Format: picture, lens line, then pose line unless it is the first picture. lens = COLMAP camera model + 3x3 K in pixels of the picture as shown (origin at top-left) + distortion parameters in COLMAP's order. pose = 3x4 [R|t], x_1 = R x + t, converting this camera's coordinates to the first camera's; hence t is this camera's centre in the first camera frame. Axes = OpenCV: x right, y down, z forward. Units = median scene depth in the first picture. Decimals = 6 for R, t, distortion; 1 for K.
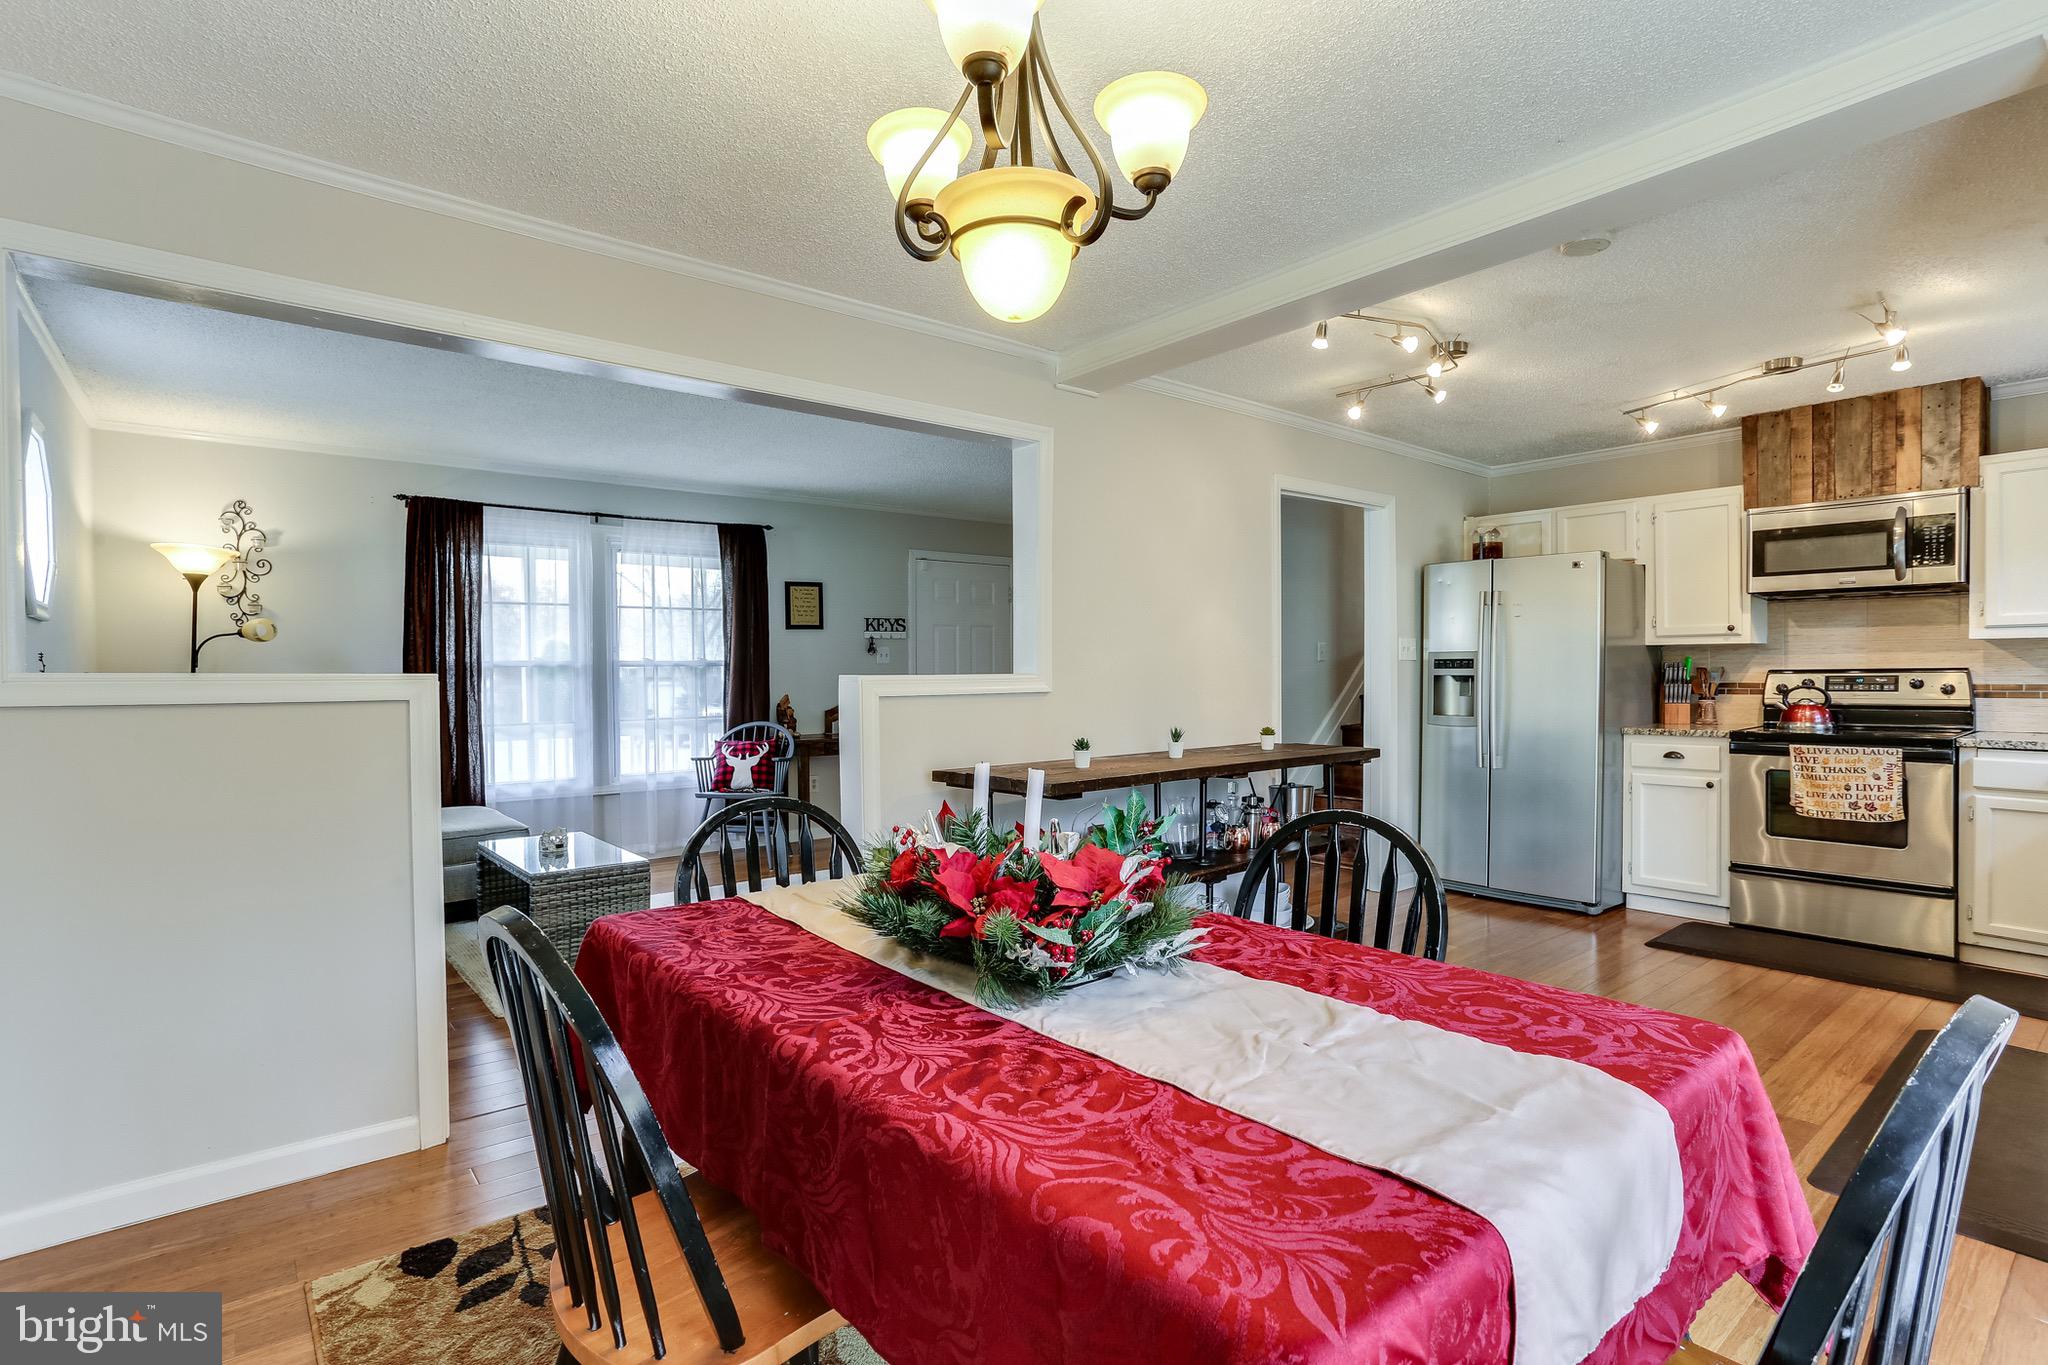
lens RADIAL K [[975.1, 0, 1025.2], [0, 975.1, 694.0], [0, 0, 1]] dist [-0.003530, -0.000114]
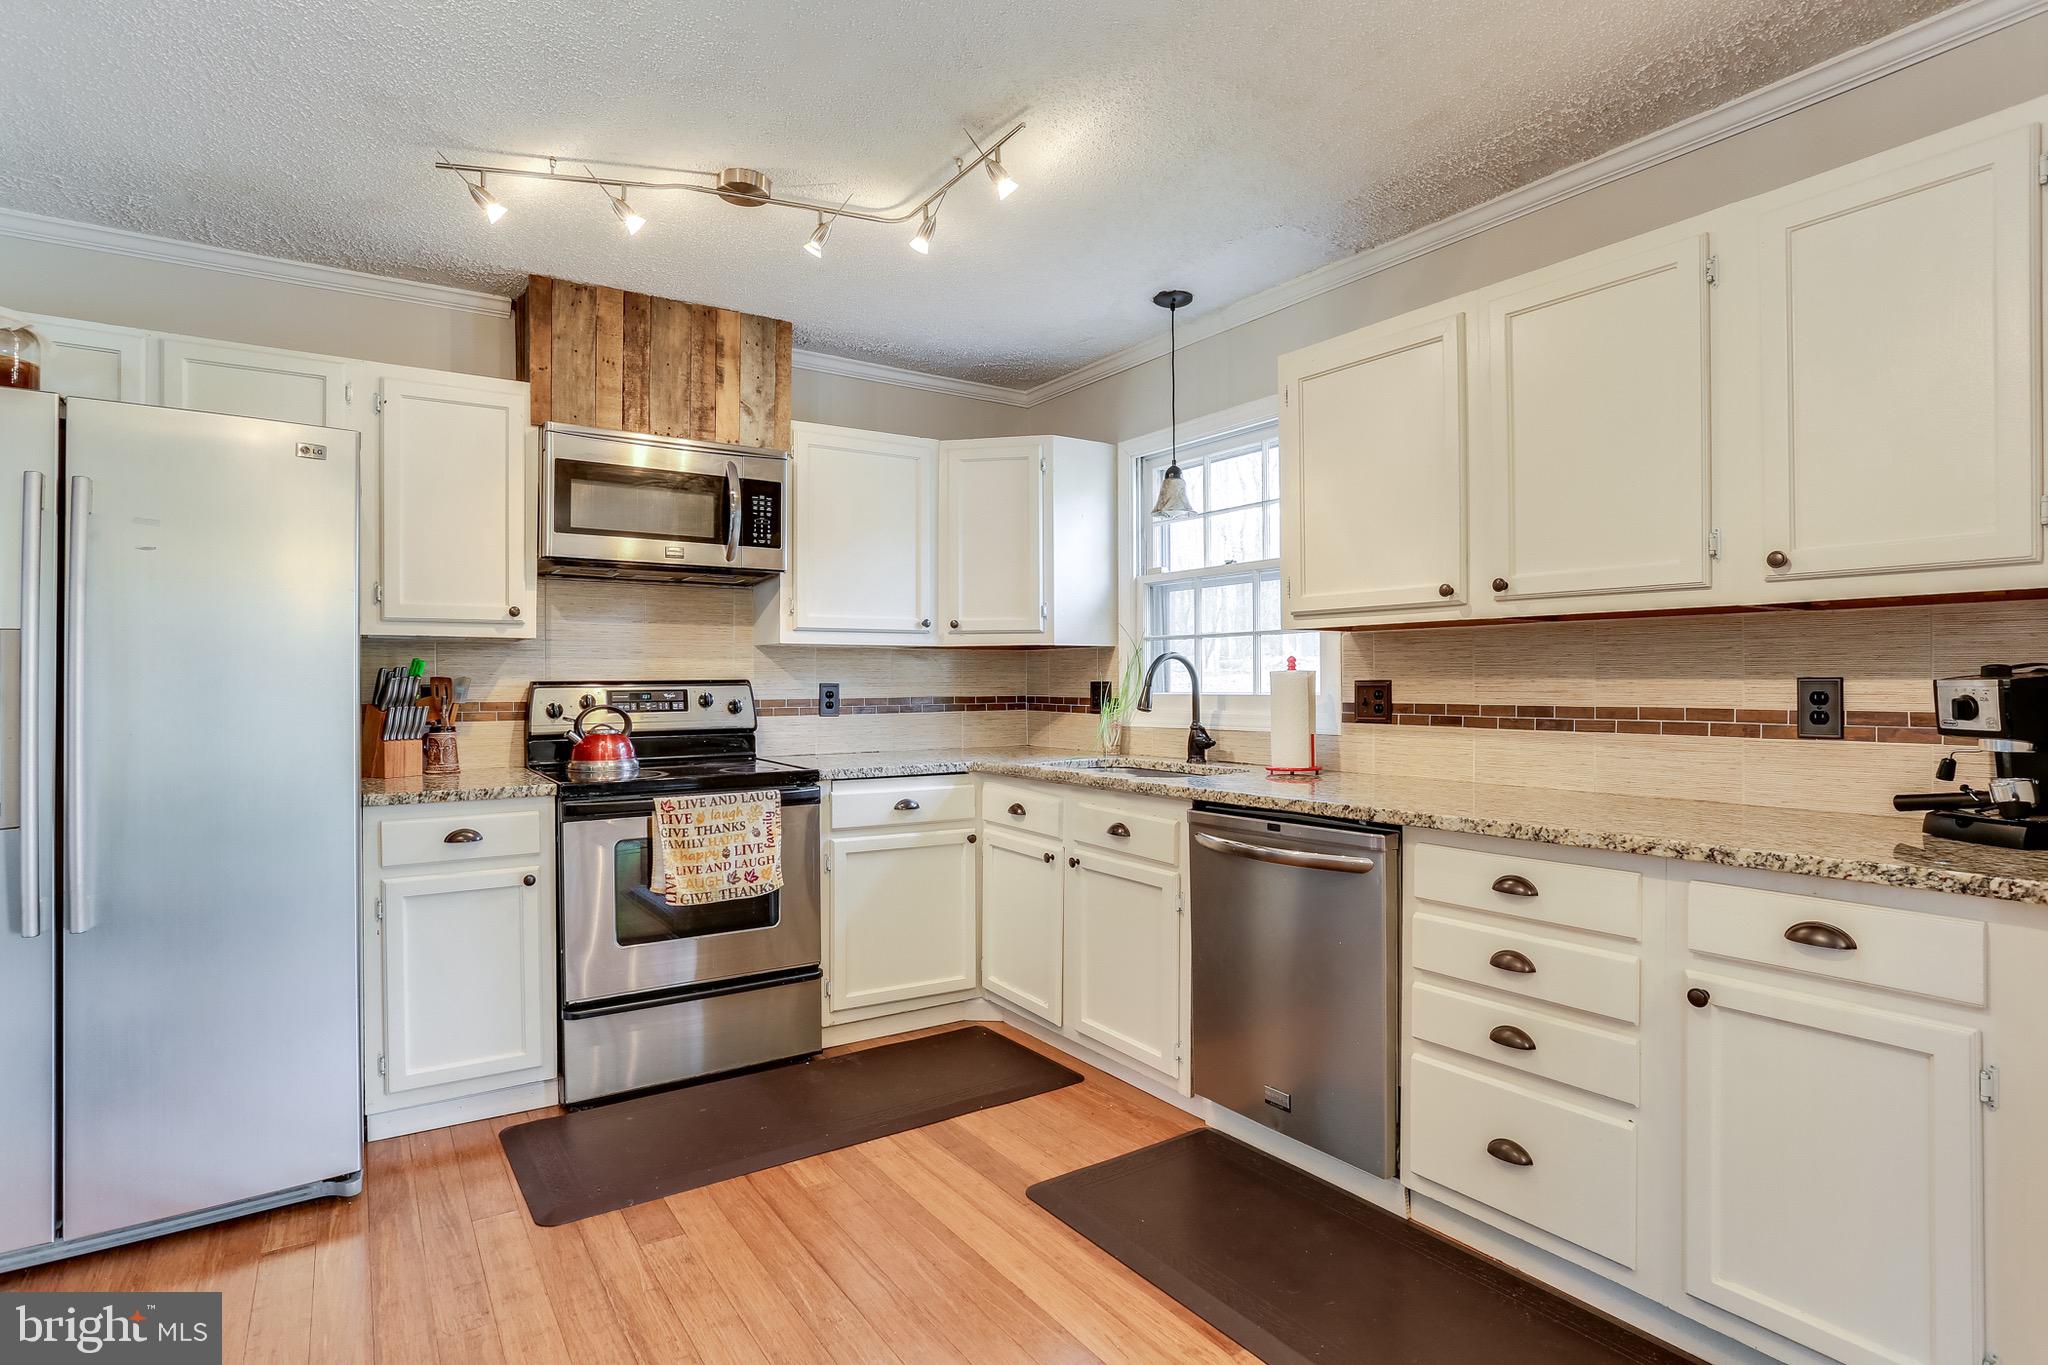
lens RADIAL K [[1090.0, 0, 1022.3], [0, 1090.0, 662.5], [0, 0, 1]] dist [-0.007507, -0.000455]
pose [[0.114512, 0.021295, 0.993194, 0.097136], [0.021646, 0.999479, -0.023925, -0.014395], [-0.993186, 0.024238, 0.113991, 0.662421]]
